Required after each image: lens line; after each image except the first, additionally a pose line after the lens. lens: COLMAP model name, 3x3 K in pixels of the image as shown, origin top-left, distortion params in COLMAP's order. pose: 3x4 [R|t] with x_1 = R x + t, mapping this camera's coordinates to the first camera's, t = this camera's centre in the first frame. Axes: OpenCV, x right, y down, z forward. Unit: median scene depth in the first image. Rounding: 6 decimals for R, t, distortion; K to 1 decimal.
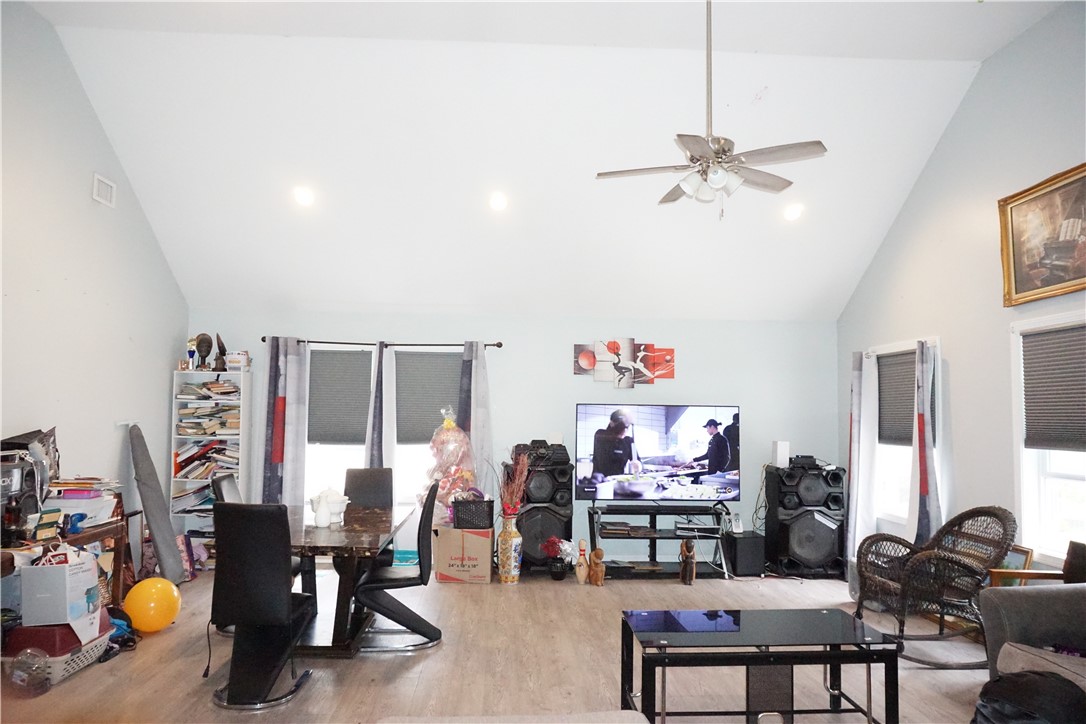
lens RADIAL K [[720.2, 0, 540.4], [0, 720.2, 366.1], [0, 0, 1]] dist [-0.045302, 0.003304]
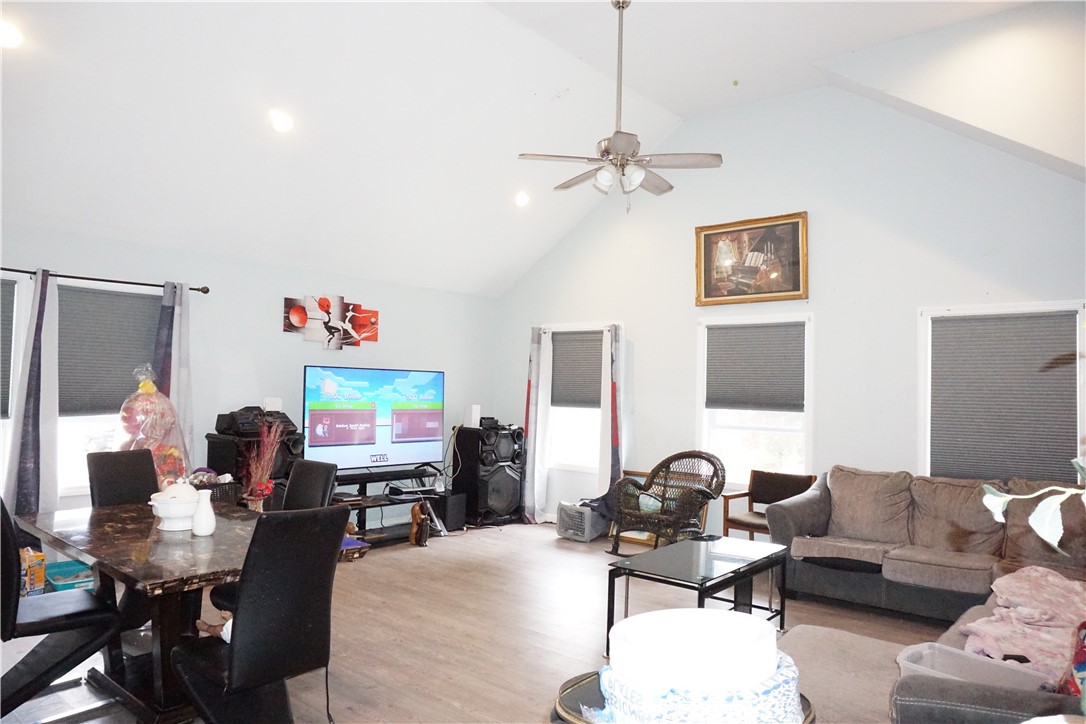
lens RADIAL K [[720.2, 0, 540.0], [0, 720.2, 361.6], [0, 0, 1]] dist [-0.045302, 0.003304]
pose [[0.682874, 0.029297, 0.729949, -0.410676], [-0.064944, 0.997674, 0.020714, 0.010490], [-0.727644, -0.061551, 0.683188, 0.188358]]
